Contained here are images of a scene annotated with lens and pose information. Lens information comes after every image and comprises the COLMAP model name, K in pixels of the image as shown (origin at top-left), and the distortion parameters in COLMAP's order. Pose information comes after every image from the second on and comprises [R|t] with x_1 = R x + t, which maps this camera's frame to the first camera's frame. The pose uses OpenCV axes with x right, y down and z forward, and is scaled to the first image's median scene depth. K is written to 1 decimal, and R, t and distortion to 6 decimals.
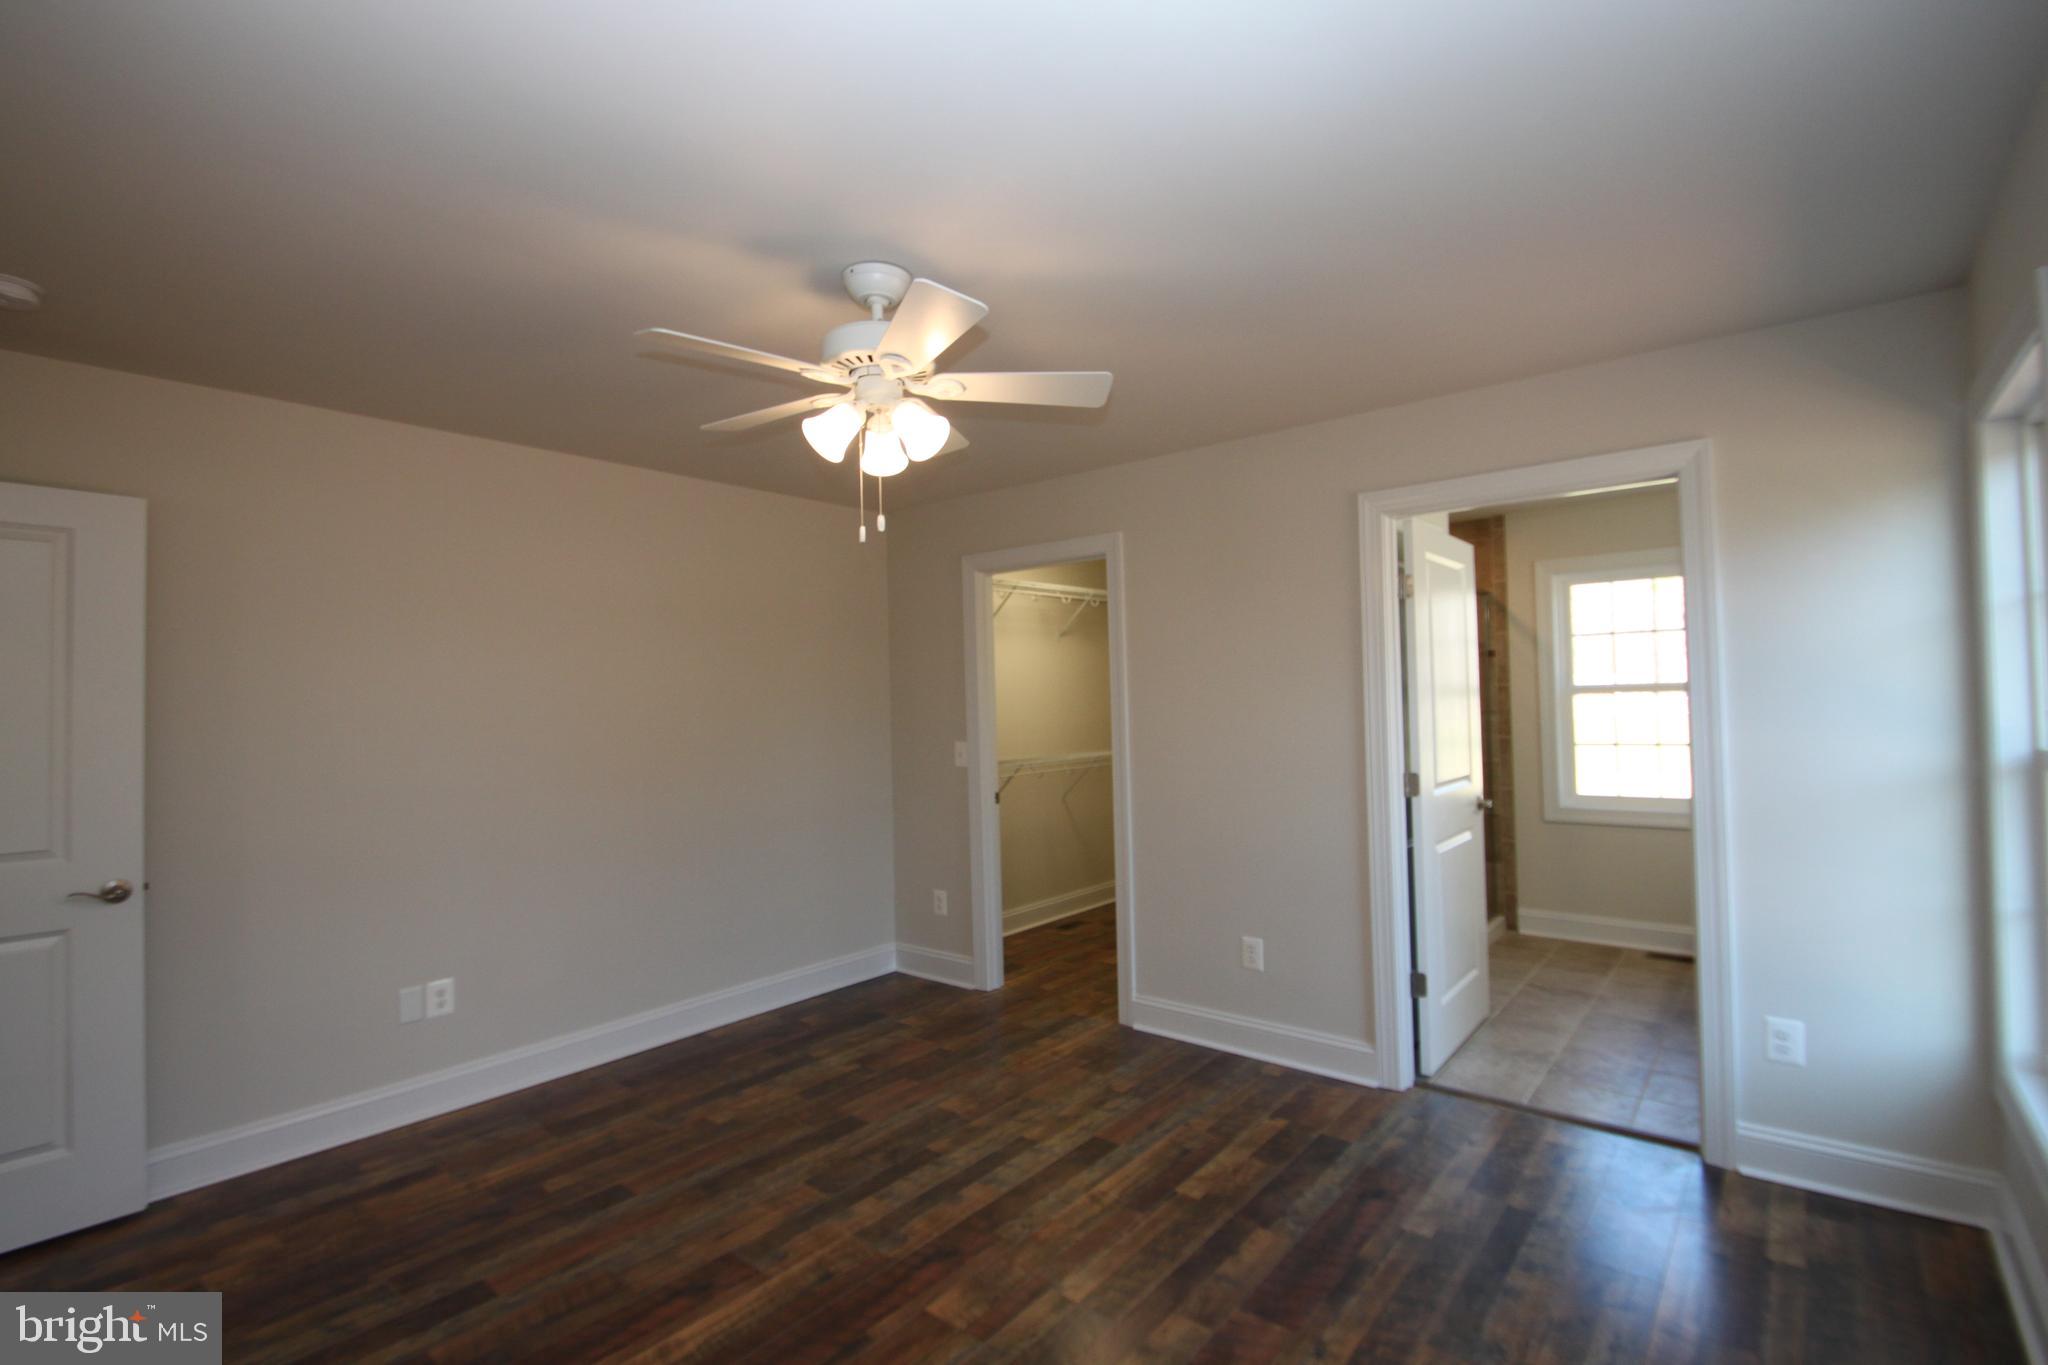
lens RADIAL K [[940.0, 0, 1012.9], [0, 940.0, 675.7], [0, 0, 1]] dist [0.009921, -0.018834]
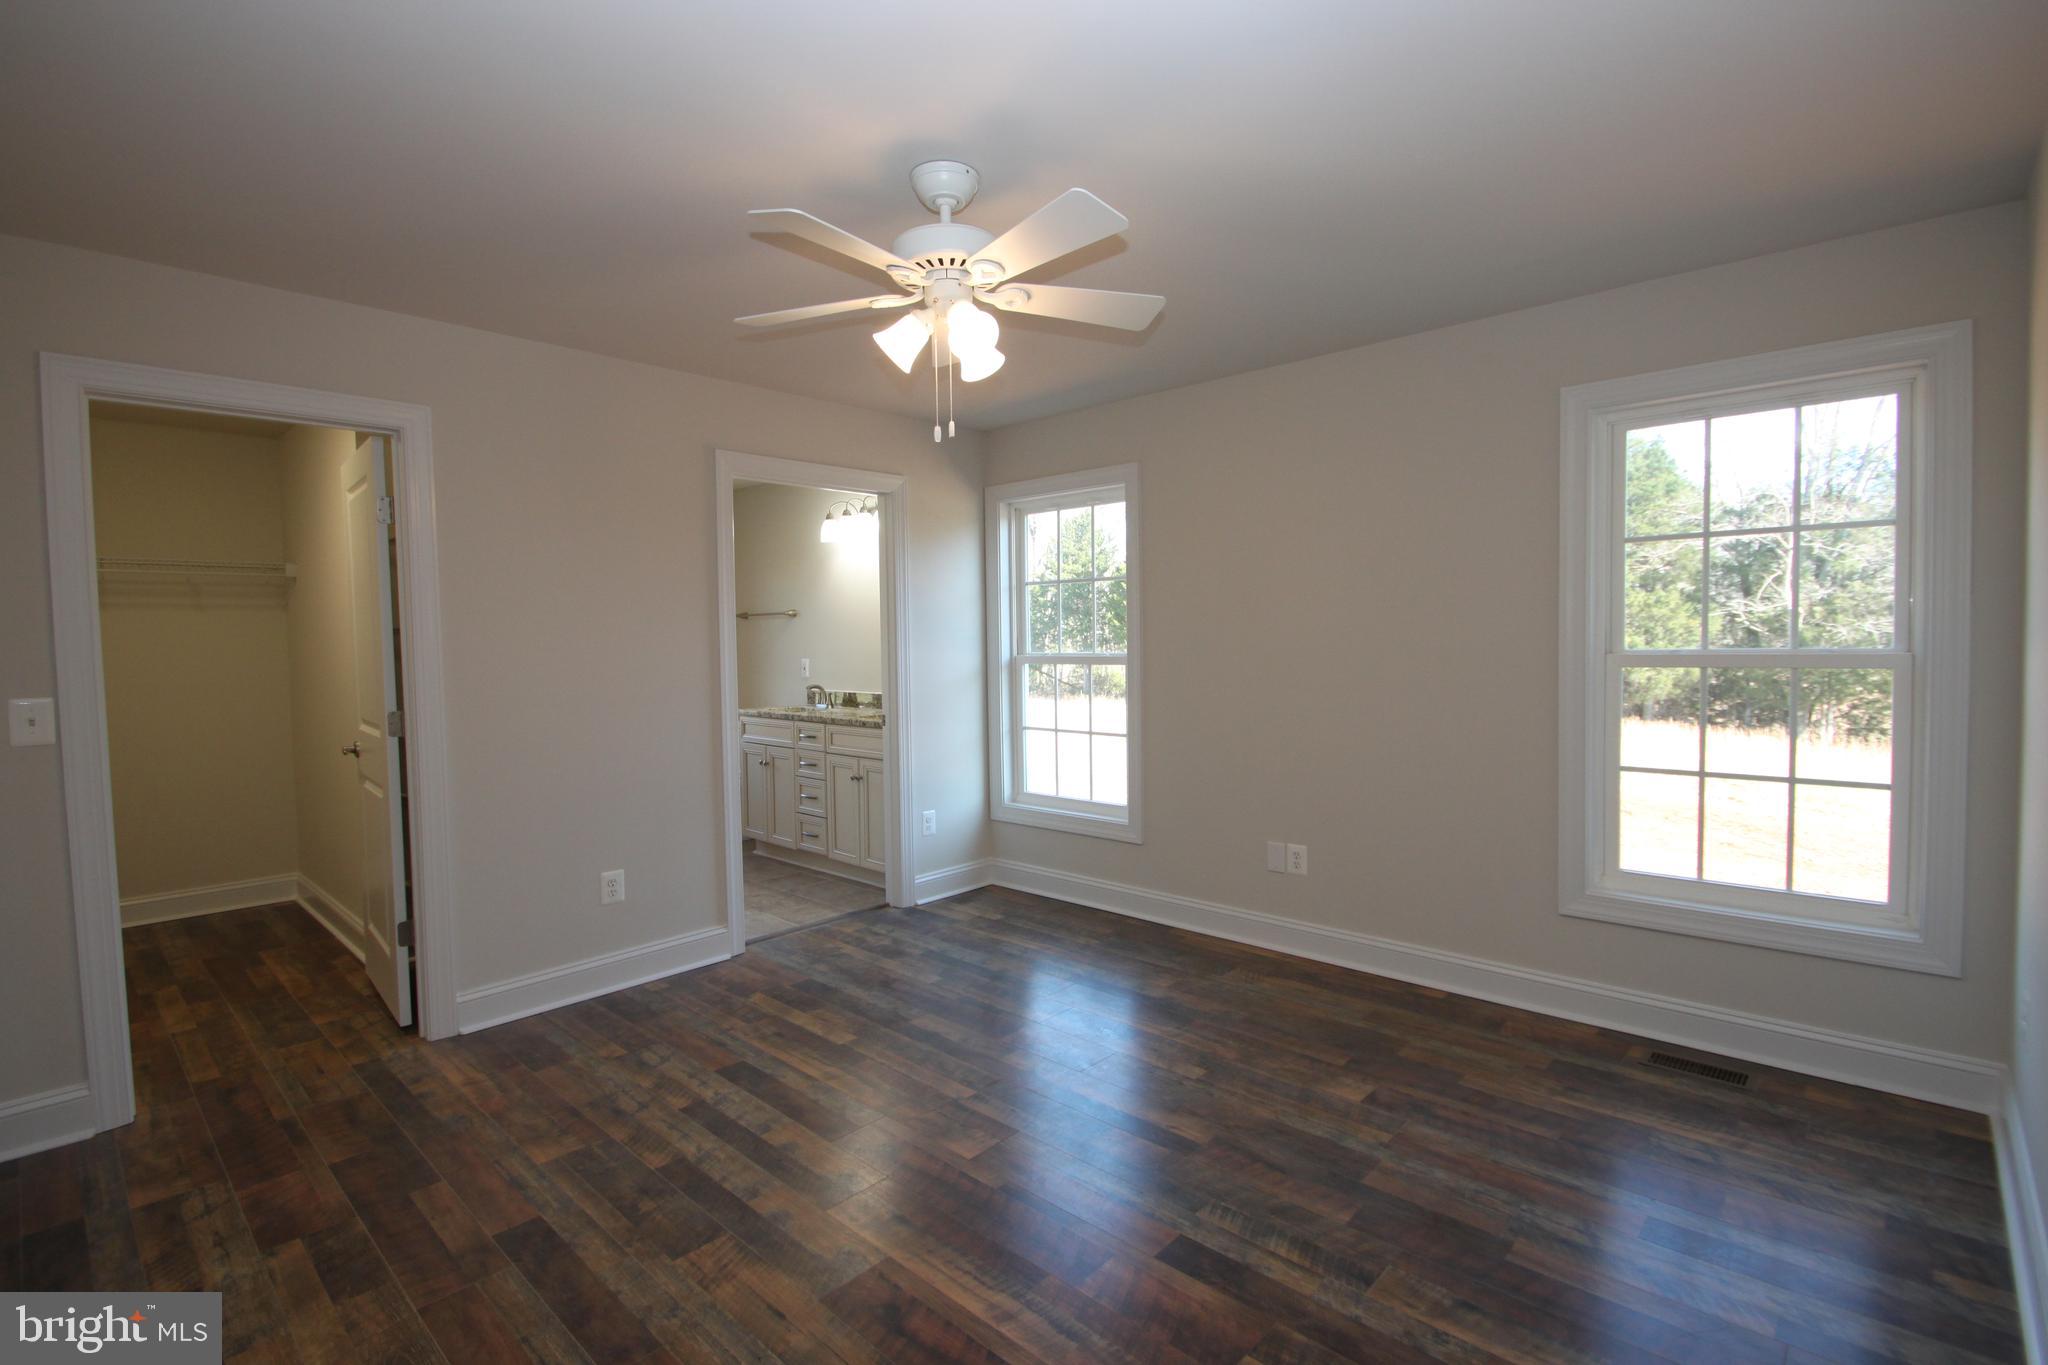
lens RADIAL K [[948.0, 0, 1024.0], [0, 948.0, 682.5], [0, 0, 1]] dist [0.005594, -0.018424]
pose [[0.044843, -0.026820, 0.998634, -0.899983], [-0.016725, 0.999479, 0.027594, 0.061564], [-0.998854, -0.017939, 0.044371, 0.678398]]
